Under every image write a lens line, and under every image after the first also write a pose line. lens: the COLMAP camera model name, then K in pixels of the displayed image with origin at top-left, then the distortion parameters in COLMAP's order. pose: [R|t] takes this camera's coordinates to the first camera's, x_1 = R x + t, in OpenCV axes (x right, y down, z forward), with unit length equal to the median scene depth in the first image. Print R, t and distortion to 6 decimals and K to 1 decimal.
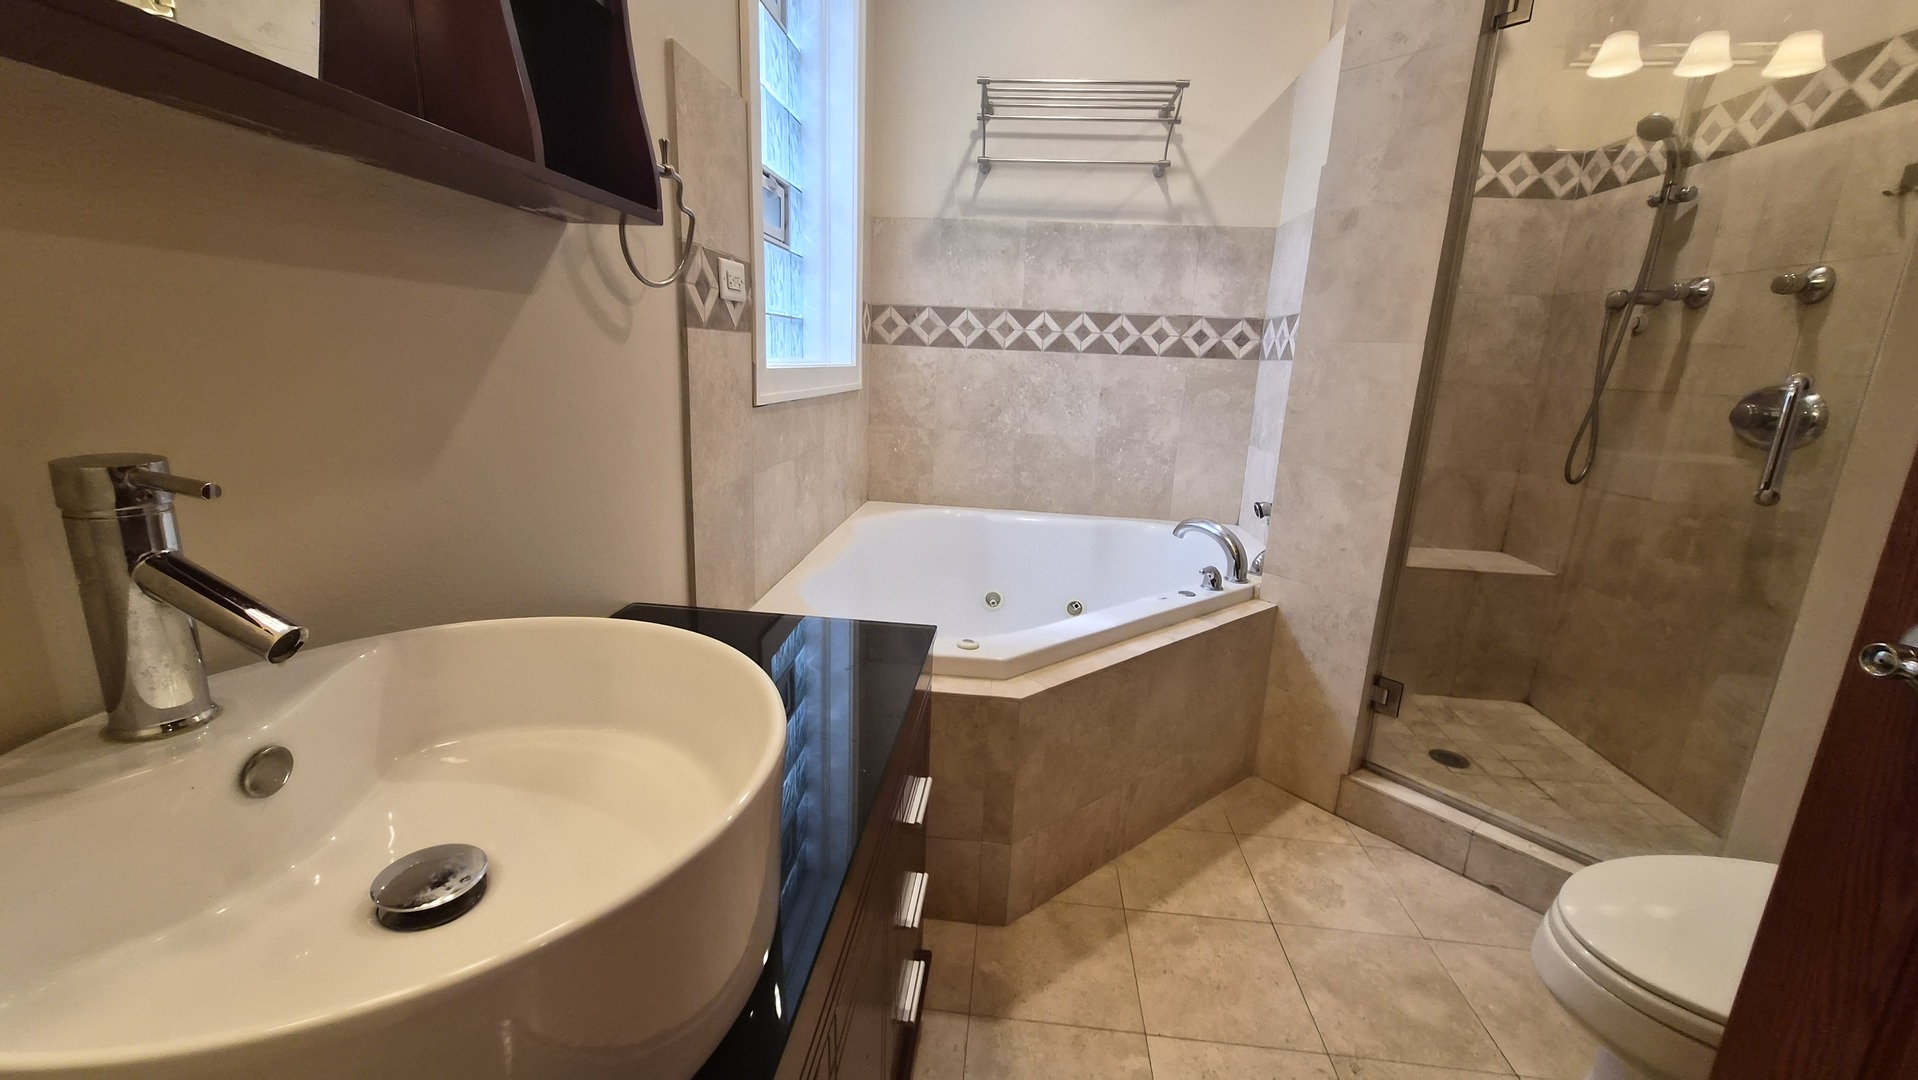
lens RADIAL K [[764.6, 0, 959.0], [0, 764.6, 540.0], [0, 0, 1]] dist [0.001267, -0.000309]
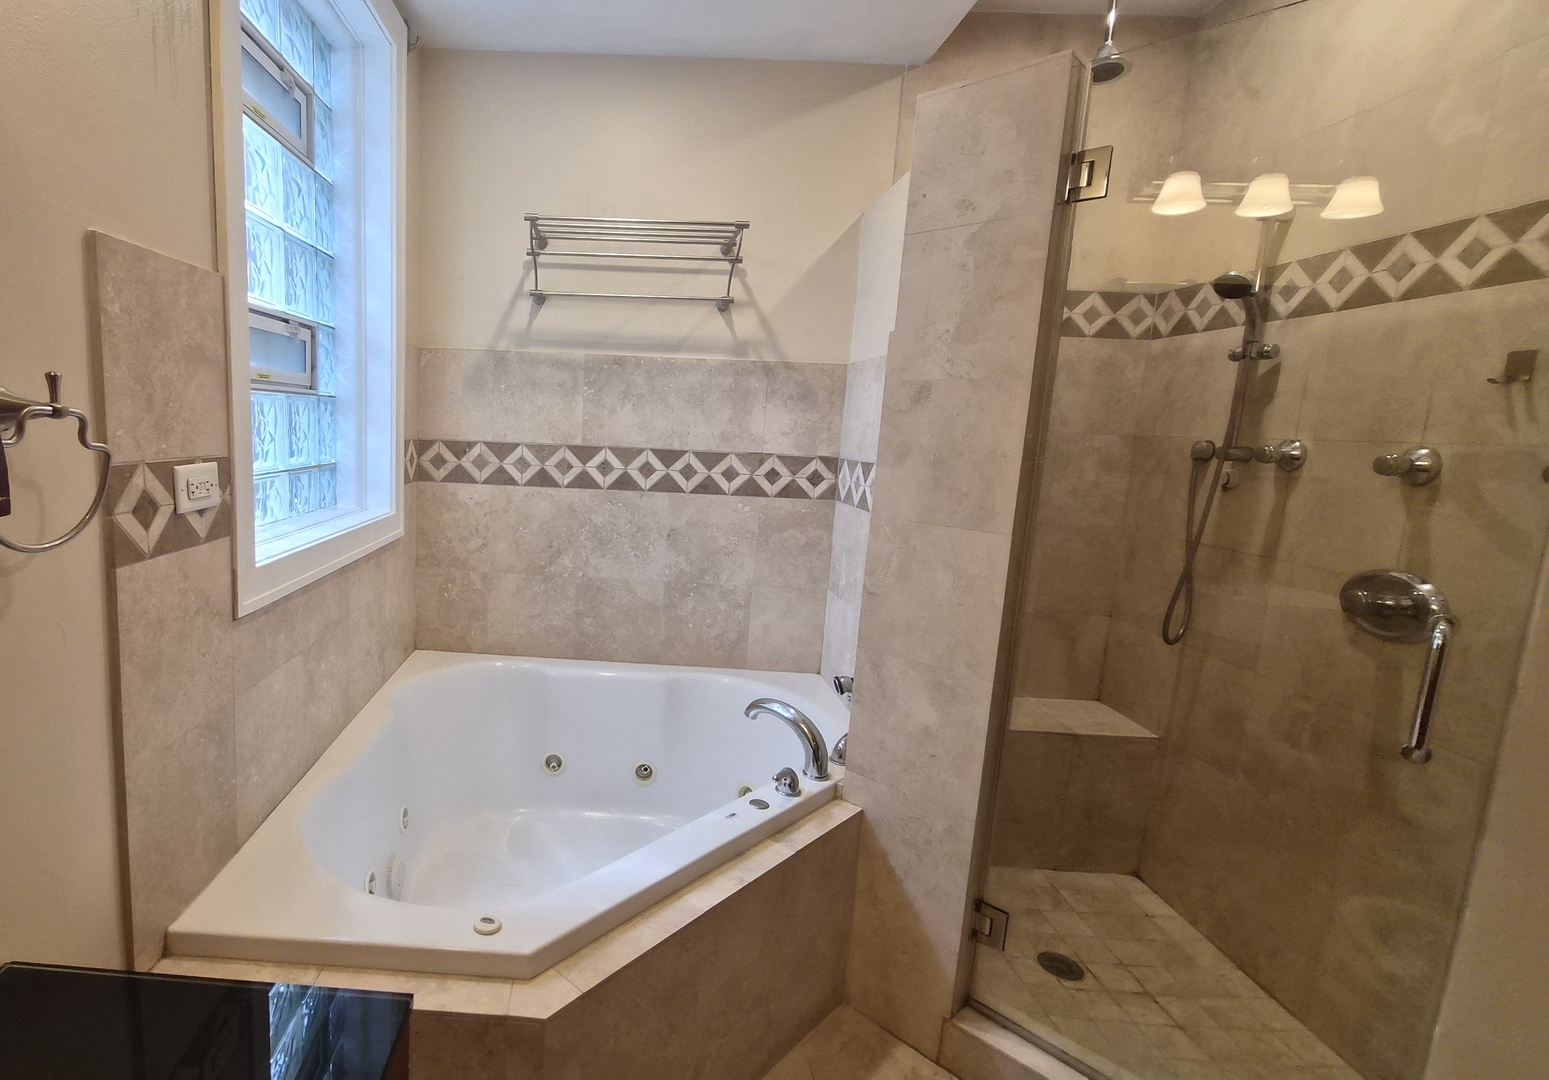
lens RADIAL K [[765.6, 0, 591.3], [0, 765.6, 538.0], [0, 0, 1]] dist [-0.002012, 0.001250]
pose [[0.998781, -0.007942, 0.048727, 0.055114], [0.011789, 0.996790, -0.079193, -0.132760], [-0.047942, 0.079671, 0.995668, 0.098016]]
